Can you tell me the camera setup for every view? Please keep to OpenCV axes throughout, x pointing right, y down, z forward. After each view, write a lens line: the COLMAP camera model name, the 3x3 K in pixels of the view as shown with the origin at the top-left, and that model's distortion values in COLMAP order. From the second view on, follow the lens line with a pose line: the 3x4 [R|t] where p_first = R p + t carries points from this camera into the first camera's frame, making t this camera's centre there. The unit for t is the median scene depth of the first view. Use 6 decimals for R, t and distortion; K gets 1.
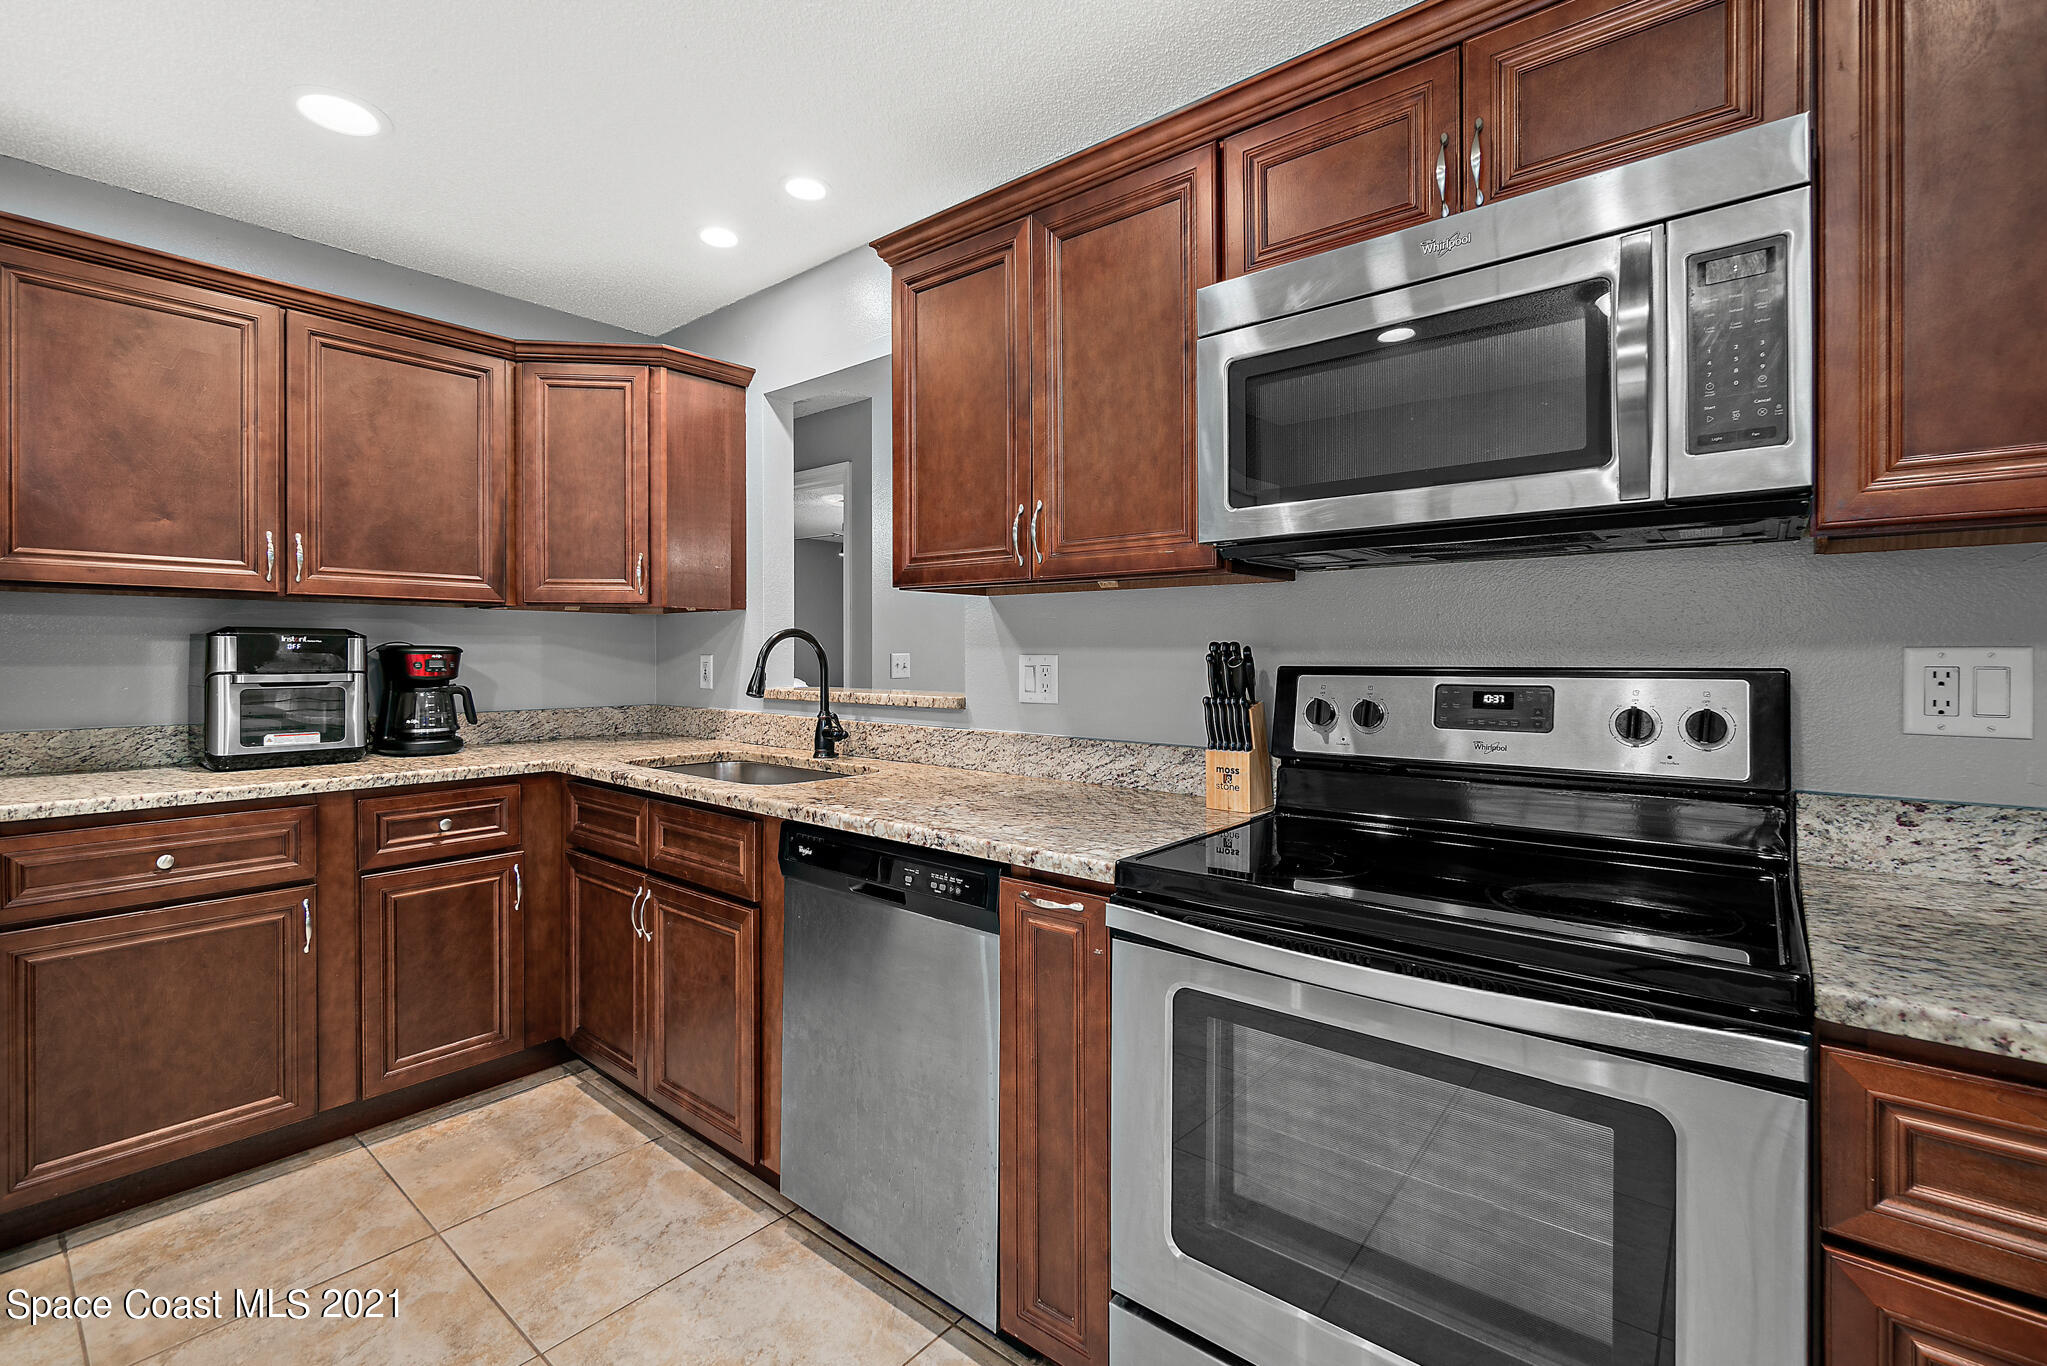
lens RADIAL K [[892.5, 0, 1028.1], [0, 892.5, 656.8], [0, 0, 1]] dist [0.000463, 0.000239]
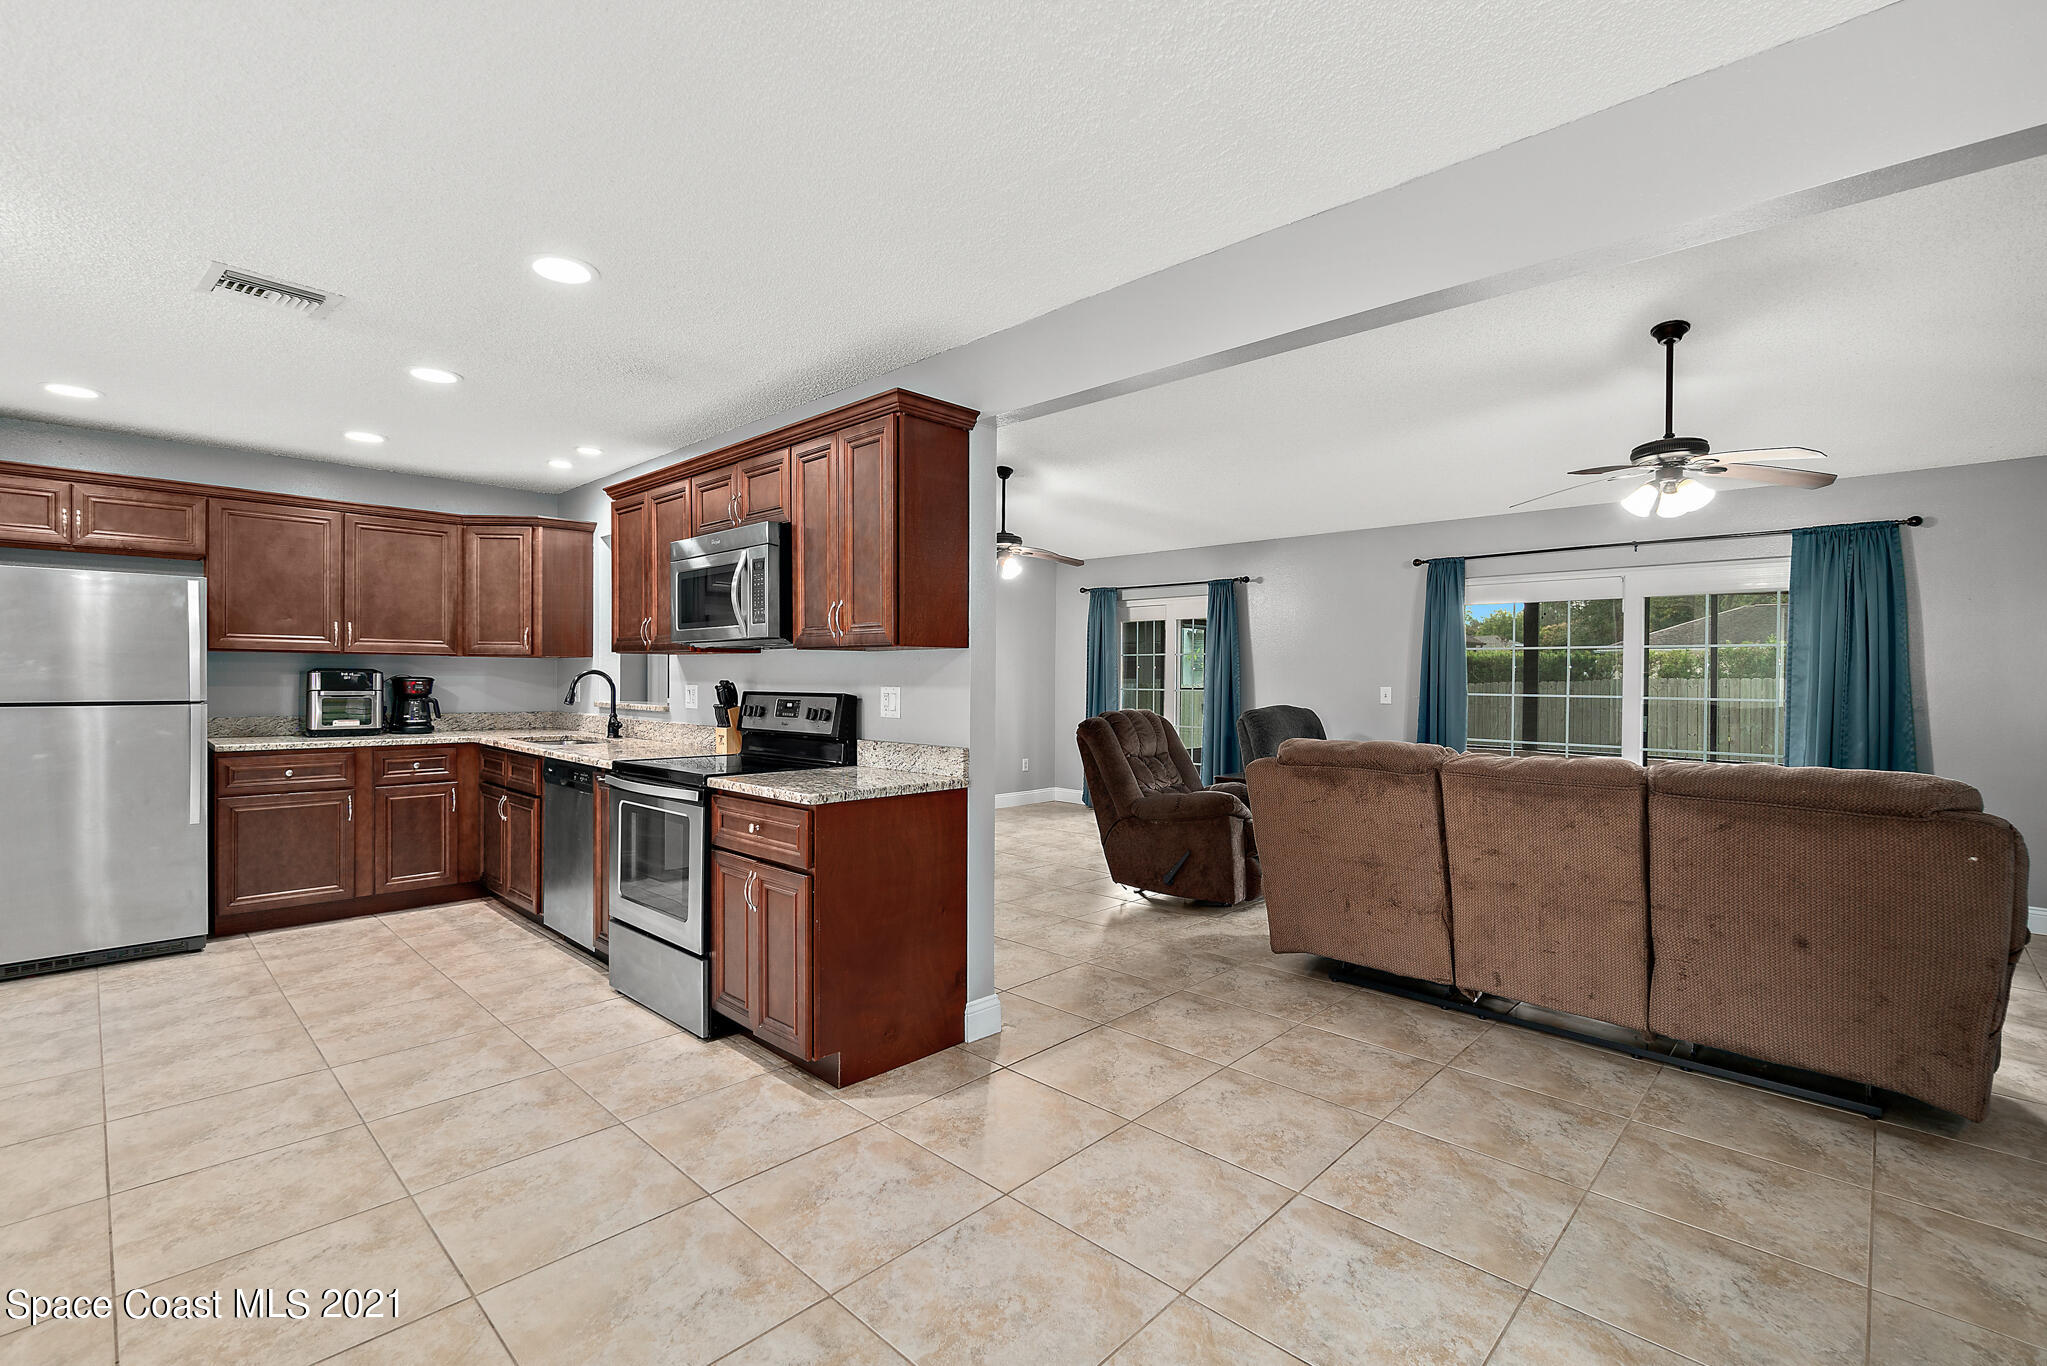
lens RADIAL K [[905.8, 0, 1023.5], [0, 905.8, 683.0], [0, 0, 1]] dist [0.003650, 0.000363]
pose [[0.996831, 0.007467, -0.079195, 0.899150], [-0.007259, 0.999969, 0.002904, -0.016986], [0.079215, -0.002320, 0.996855, -0.963466]]
